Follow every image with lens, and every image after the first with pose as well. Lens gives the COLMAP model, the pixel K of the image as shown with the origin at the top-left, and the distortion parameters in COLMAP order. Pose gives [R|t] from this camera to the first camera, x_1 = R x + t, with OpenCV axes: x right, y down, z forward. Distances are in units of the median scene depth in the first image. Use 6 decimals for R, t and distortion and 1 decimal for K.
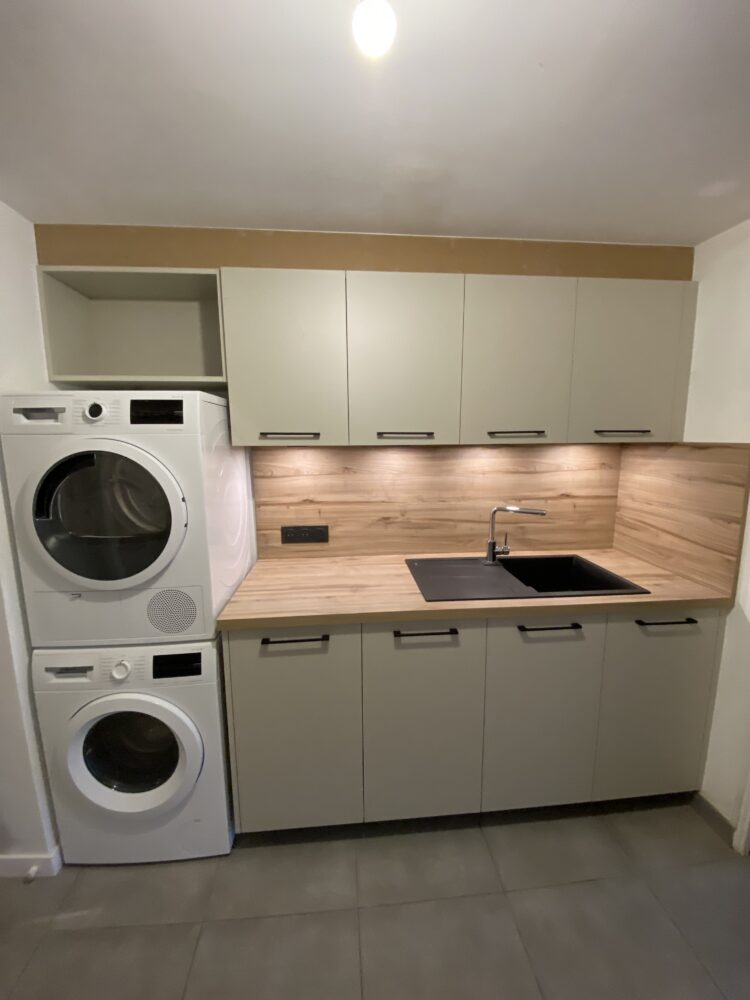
lens RADIAL K [[399.6, 0, 375.0], [0, 399.6, 497.3], [0, 0, 1]] dist [-0.001280, -0.000765]
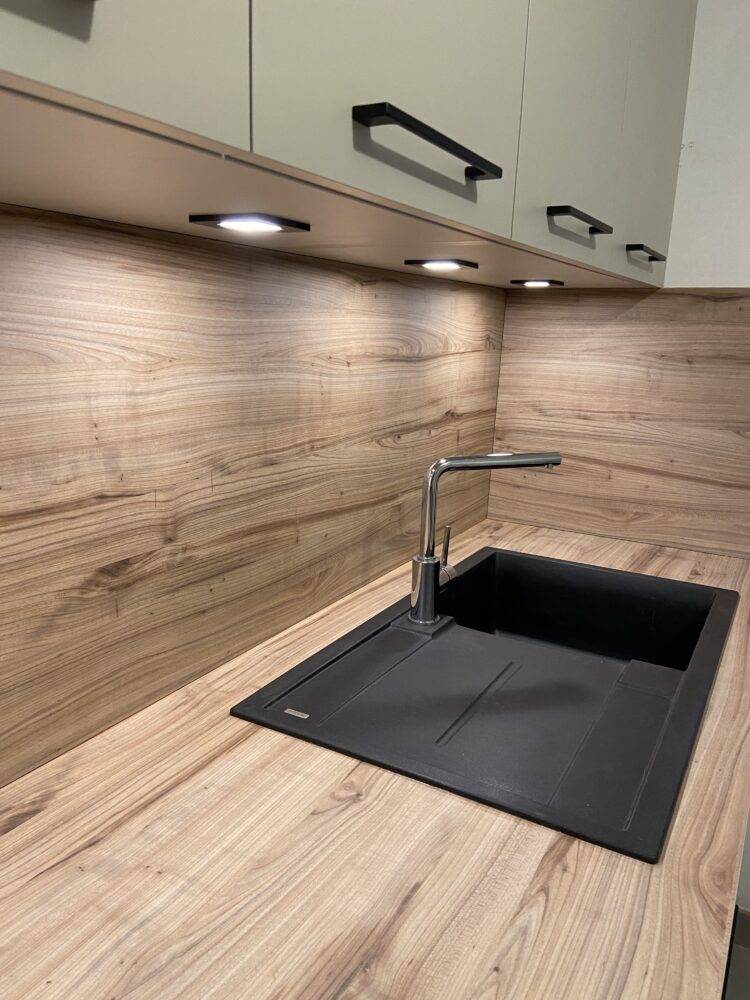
lens RADIAL K [[750.4, 0, 378.7], [0, 750.4, 507.6], [0, 0, 1]] dist [0.072670, -0.032651]
pose [[0.554982, -0.168206, 0.814679, -0.230882], [0.086813, 0.985707, 0.144379, -0.029594], [-0.827320, -0.009404, 0.561652, 0.639916]]
